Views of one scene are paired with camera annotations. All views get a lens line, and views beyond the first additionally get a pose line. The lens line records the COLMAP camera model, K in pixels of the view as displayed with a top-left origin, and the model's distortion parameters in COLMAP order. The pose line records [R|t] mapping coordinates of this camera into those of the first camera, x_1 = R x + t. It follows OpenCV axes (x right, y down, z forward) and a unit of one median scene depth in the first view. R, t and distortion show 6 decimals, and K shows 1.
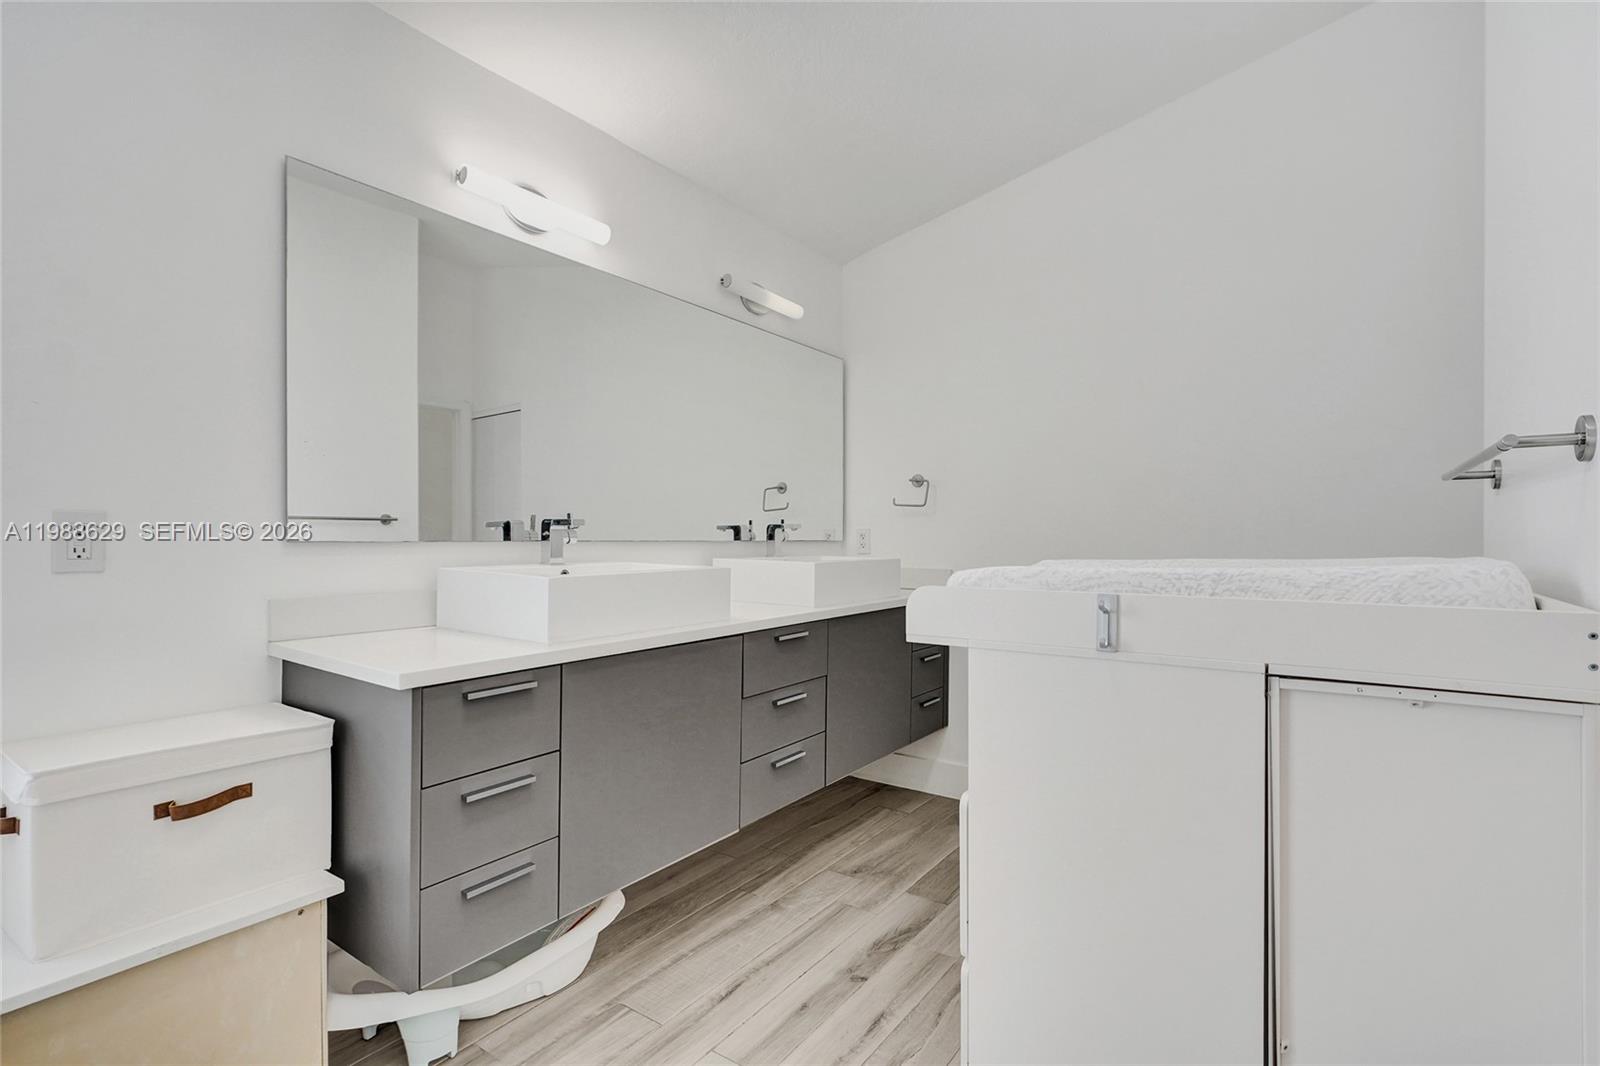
lens RADIAL K [[745.6, 0, 804.5], [0, 745.6, 556.8], [0, 0, 1]] dist [-0.015864, 0.009359]
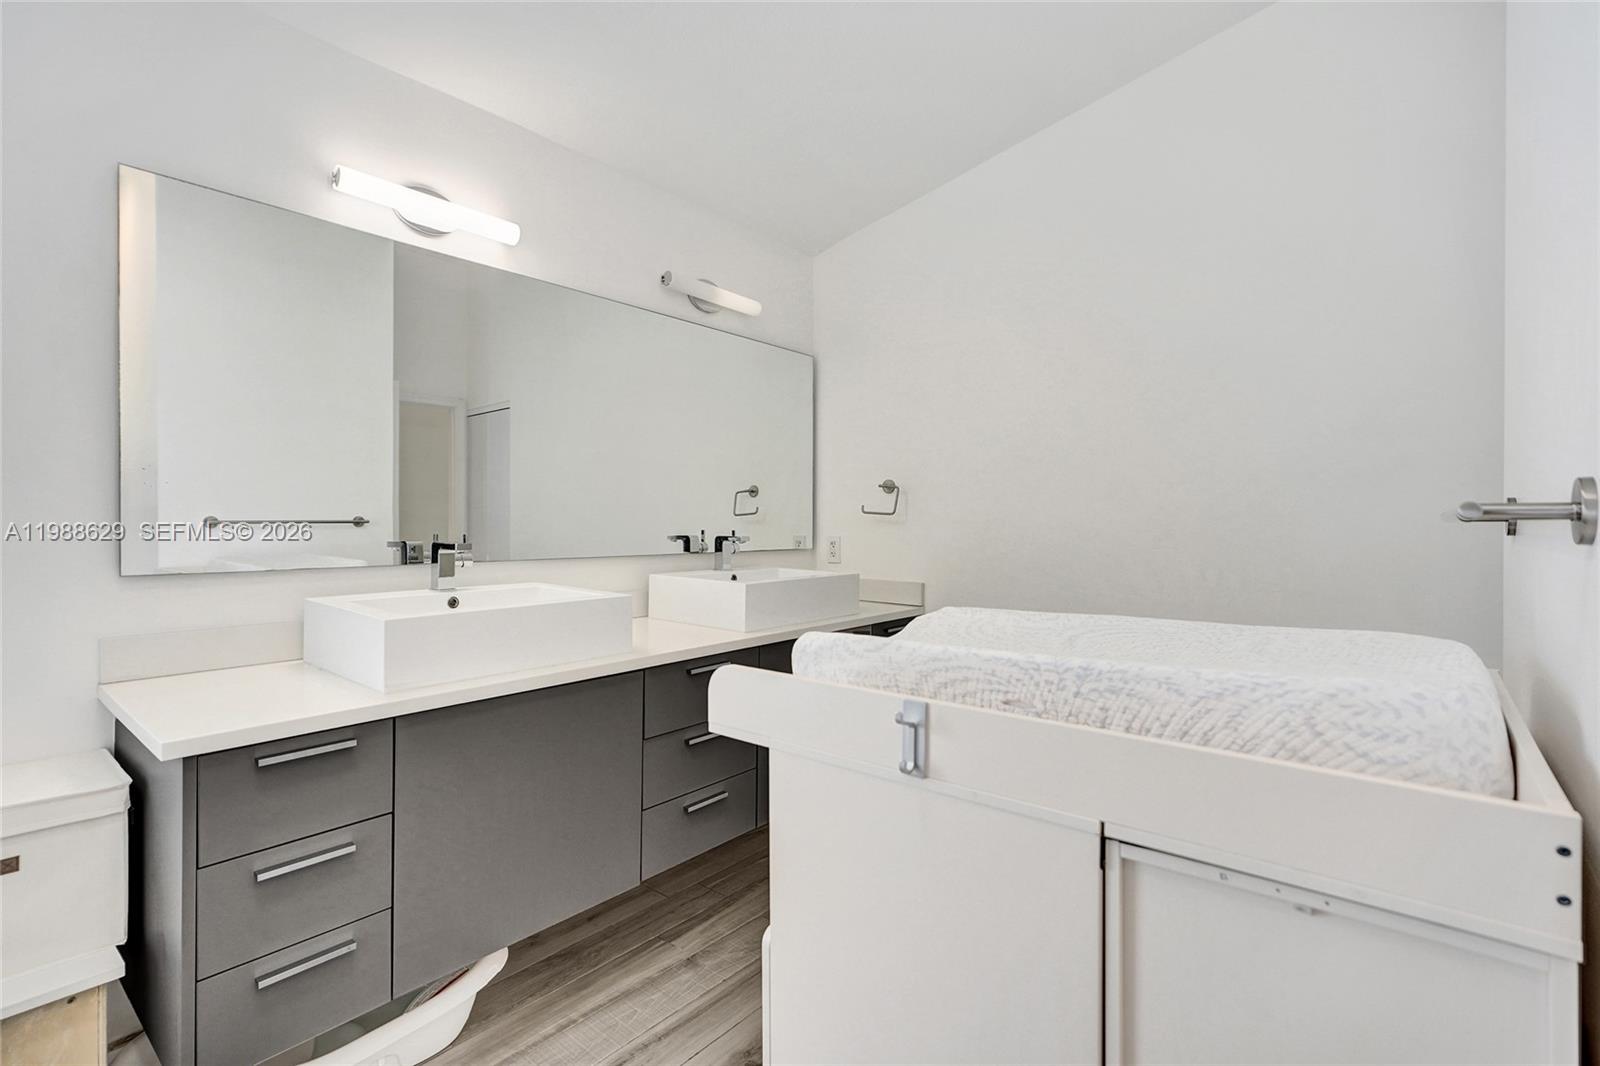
lens RADIAL K [[731.8, 0, 796.5], [0, 731.8, 533.9], [0, 0, 1]] dist [-0.012377, 0.006977]
pose [[0.996349, 0.006737, -0.085108, 0.182932], [-0.007043, 0.999970, -0.003295, -0.061530], [0.085083, 0.003882, 0.996366, 0.128048]]
